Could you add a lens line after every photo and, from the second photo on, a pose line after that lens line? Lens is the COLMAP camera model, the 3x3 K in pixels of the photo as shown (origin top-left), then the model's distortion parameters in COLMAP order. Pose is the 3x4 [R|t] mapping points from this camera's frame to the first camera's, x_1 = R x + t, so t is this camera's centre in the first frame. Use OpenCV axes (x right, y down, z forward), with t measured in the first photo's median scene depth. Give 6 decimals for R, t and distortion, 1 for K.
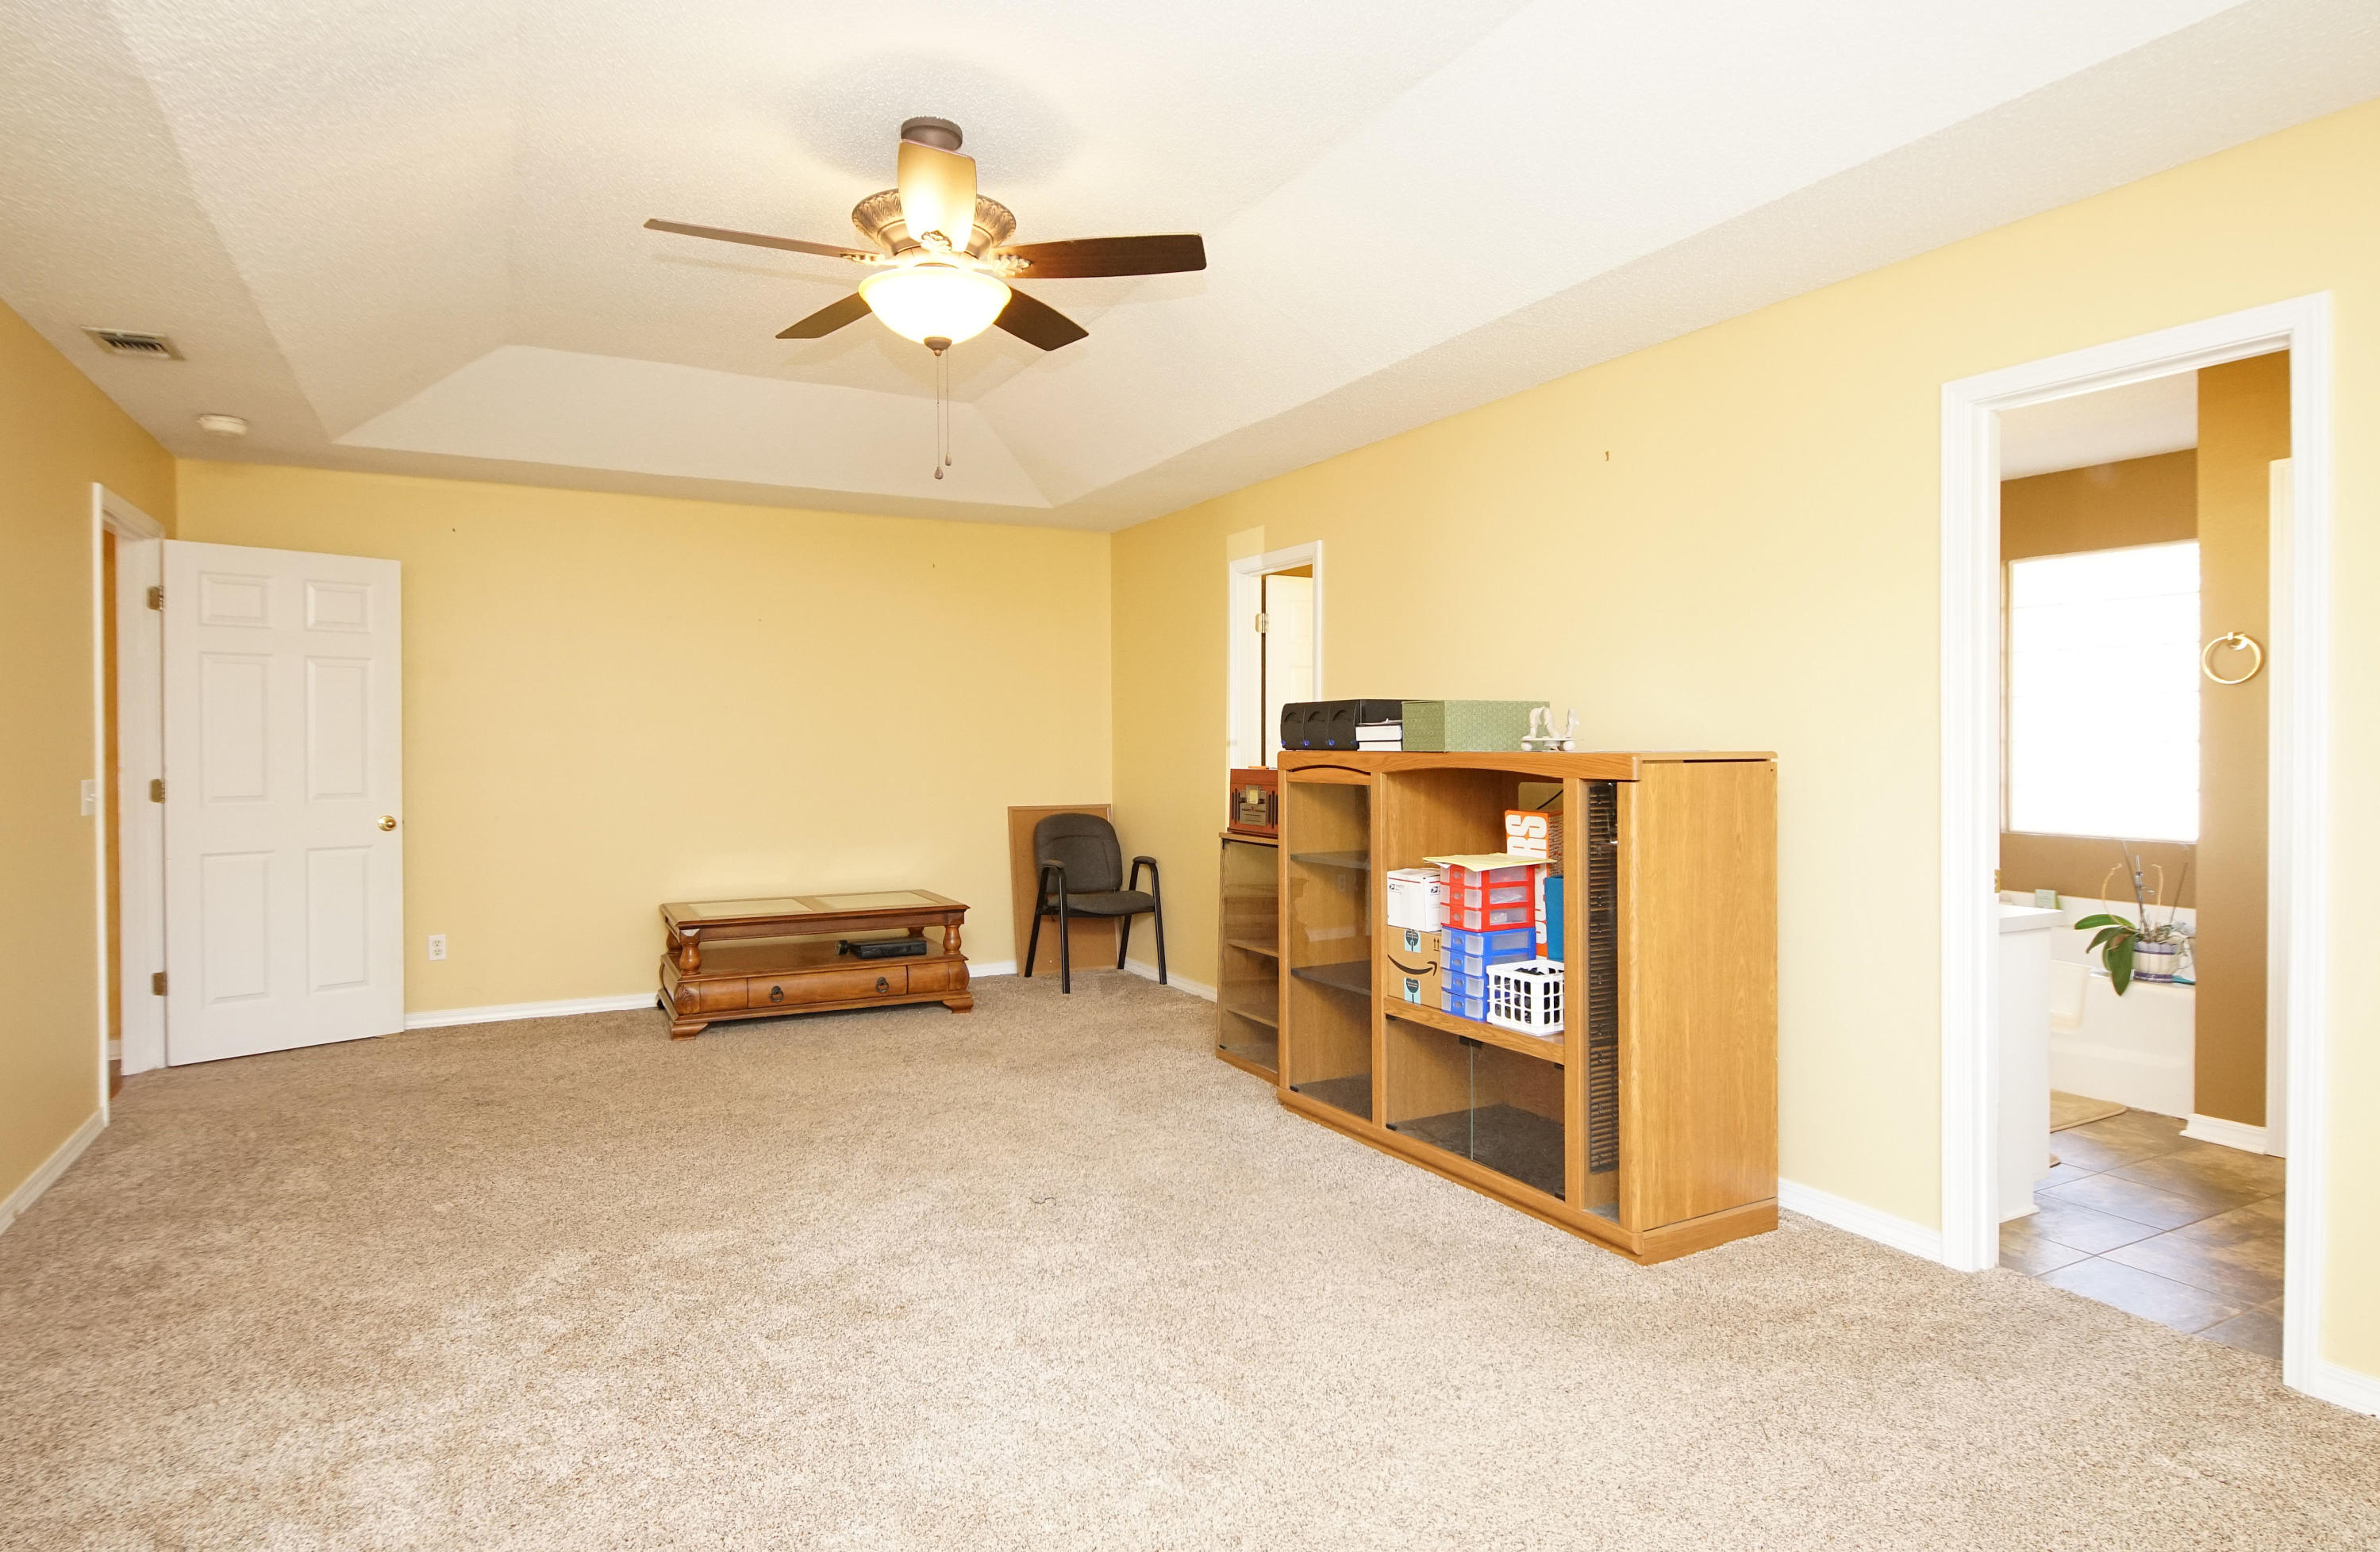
lens RADIAL K [[1303.9, 0, 1180.3], [0, 1303.9, 765.3], [0, 0, 1]] dist [0.019665, -0.011278]
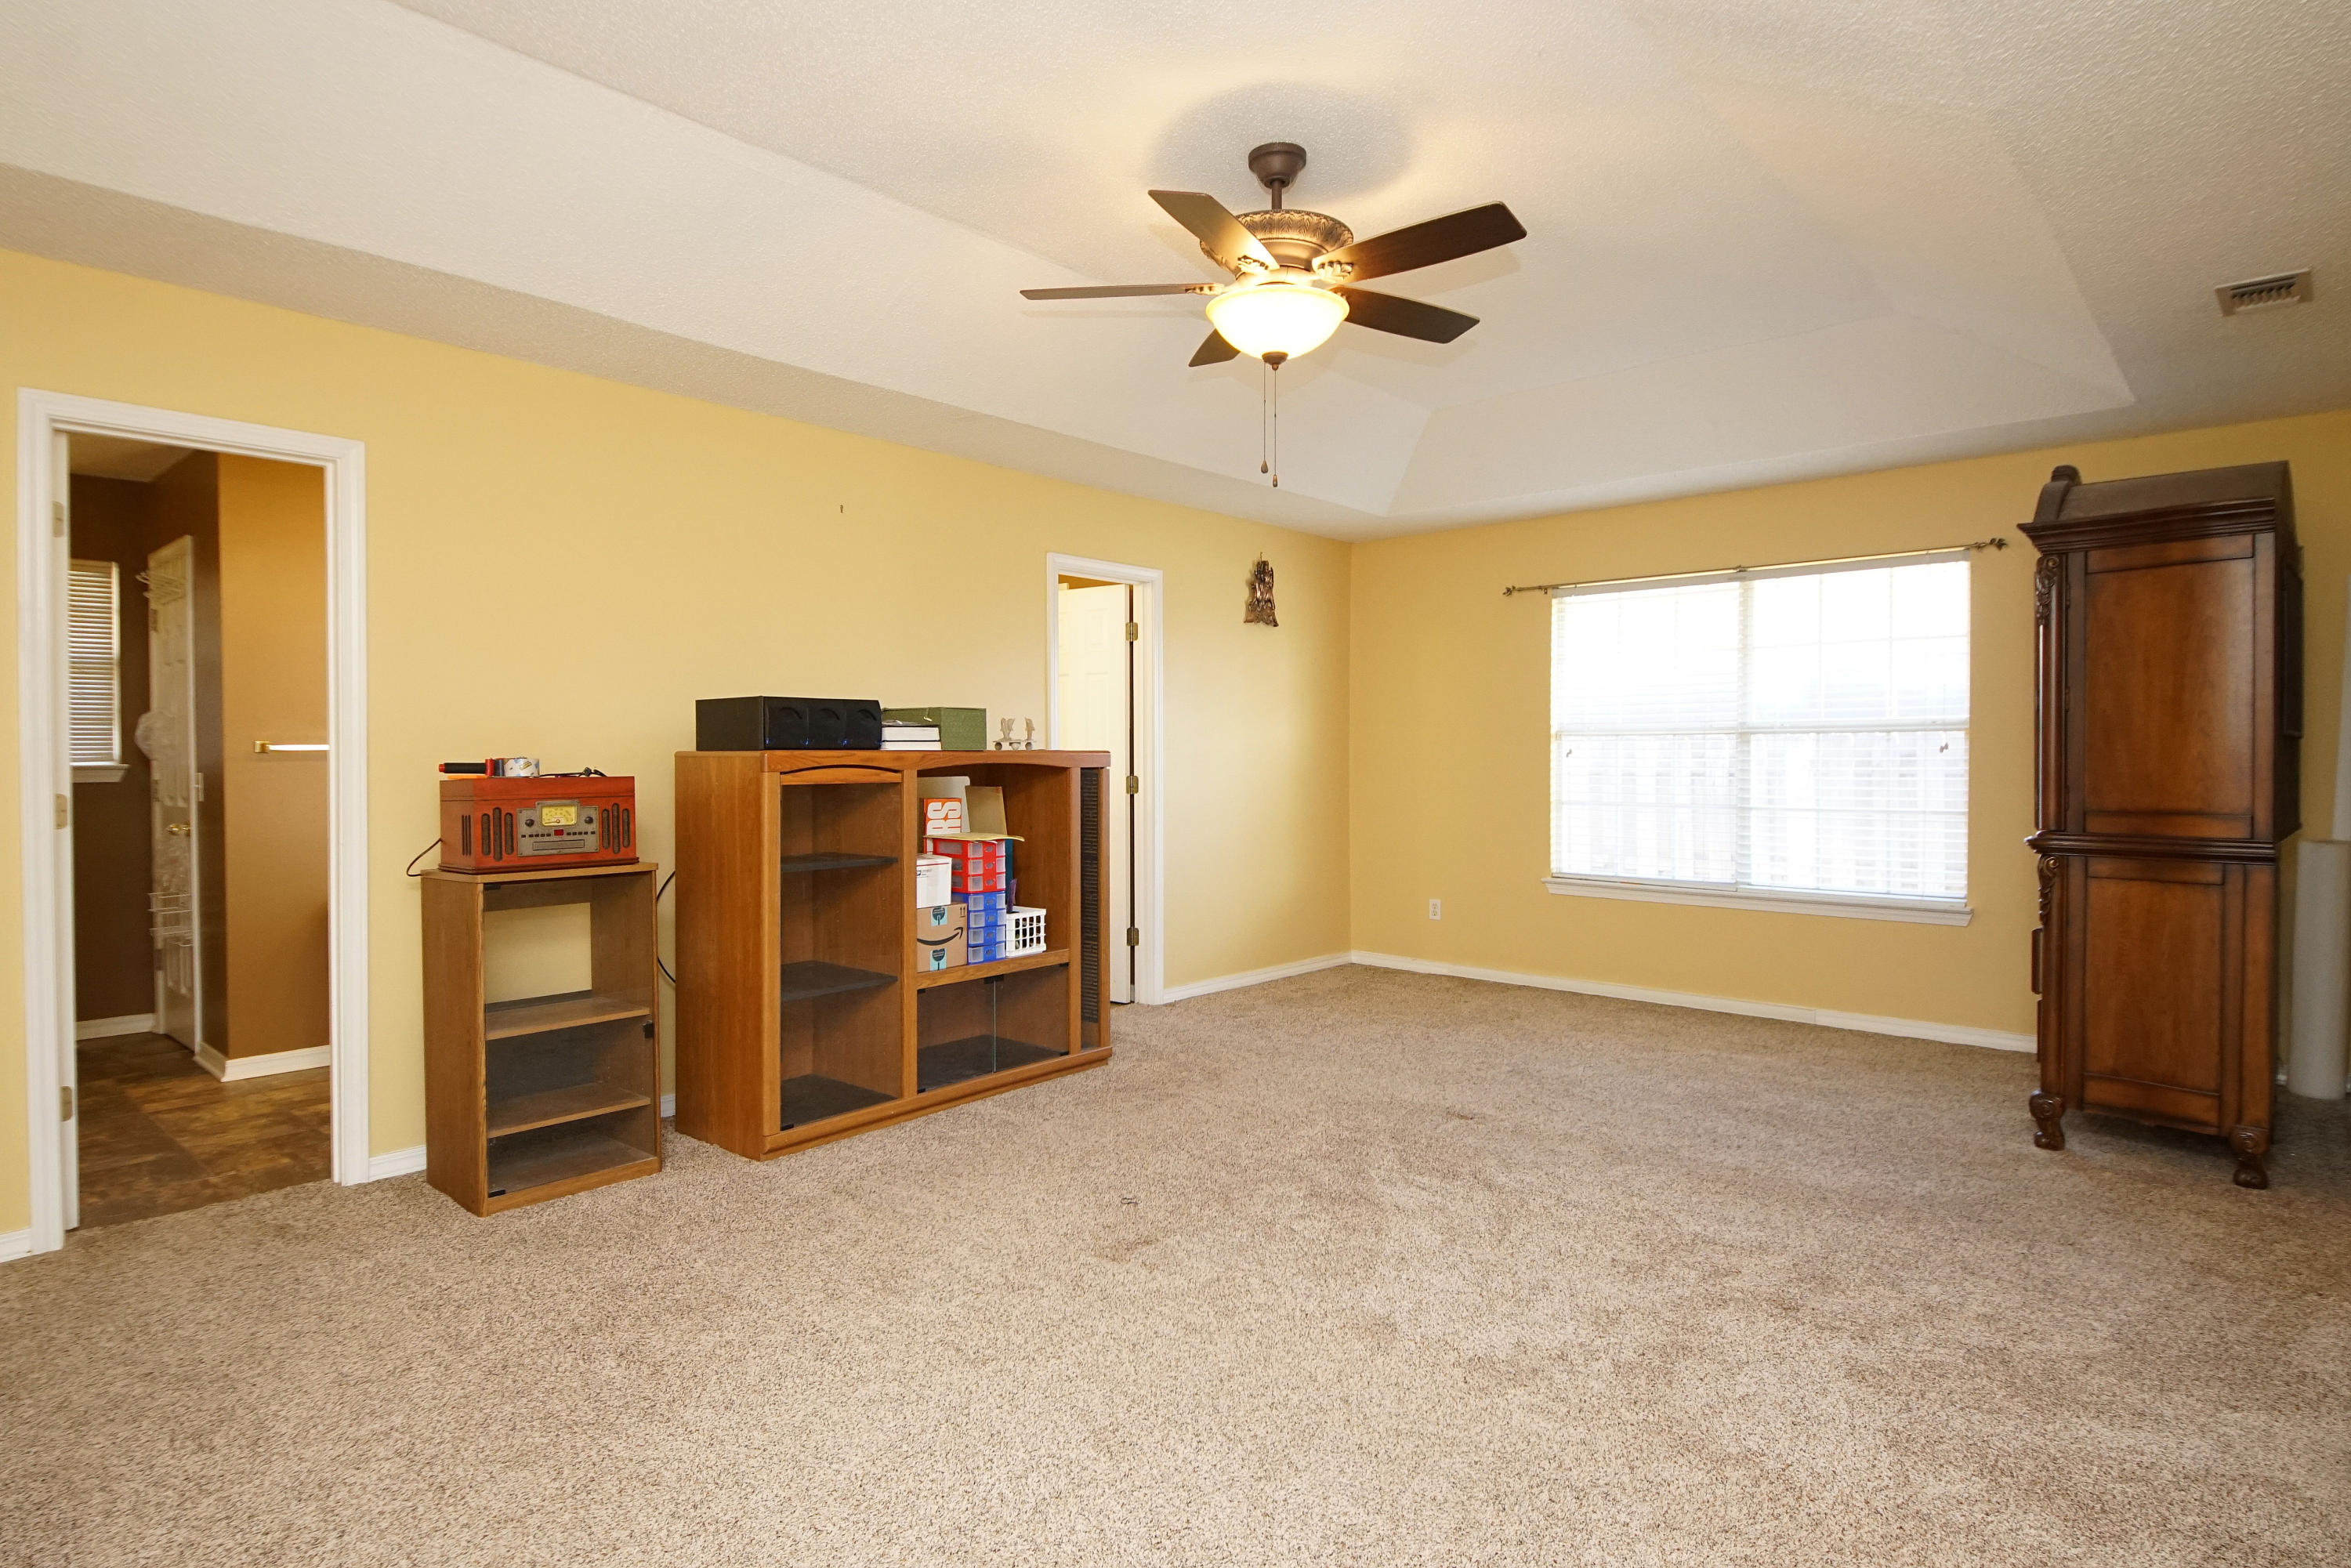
lens RADIAL K [[1256.2, 0, 1168.4], [0, 1256.2, 768.7], [0, 0, 1]] dist [0.029459, -0.028082]
pose [[-0.341505, -0.012151, 0.939801, -0.924830], [0.014343, 0.999733, 0.018138, -0.011881], [-0.939770, 0.019674, -0.341240, 1.181394]]
